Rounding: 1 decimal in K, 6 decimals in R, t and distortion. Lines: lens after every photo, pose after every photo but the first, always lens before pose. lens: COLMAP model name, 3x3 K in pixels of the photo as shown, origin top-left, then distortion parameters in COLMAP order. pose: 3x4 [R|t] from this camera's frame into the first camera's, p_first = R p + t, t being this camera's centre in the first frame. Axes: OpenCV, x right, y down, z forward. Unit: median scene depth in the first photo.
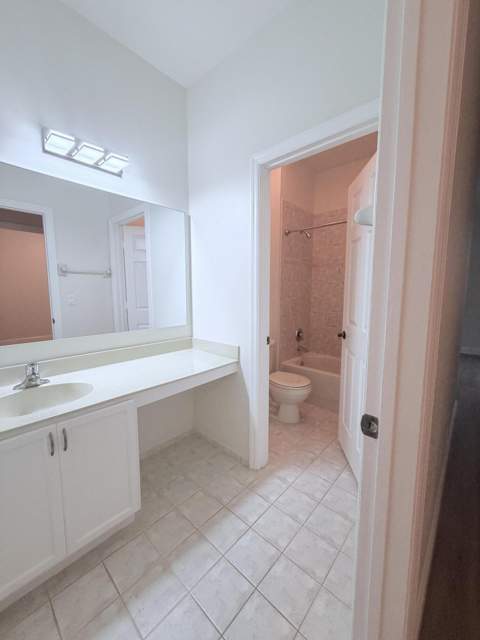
lens RADIAL K [[254.9, 0, 240.5], [0, 254.9, 318.1], [0, 0, 1]] dist [0.000023, -0.000079]
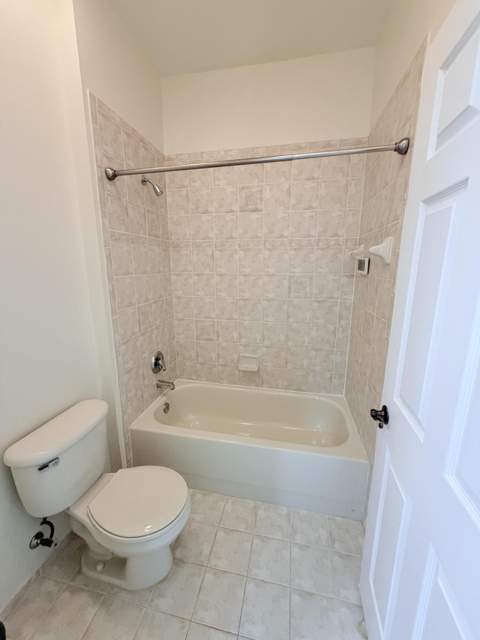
lens RADIAL K [[254.9, 0, 238.6], [0, 254.9, 319.3], [0, 0, 1]] dist [0.000023, -0.000079]
pose [[0.868181, -0.105819, 0.484834, 0.116385], [0.055182, 0.991527, 0.117595, -0.096727], [-0.493170, -0.075340, 0.866664, 0.395856]]
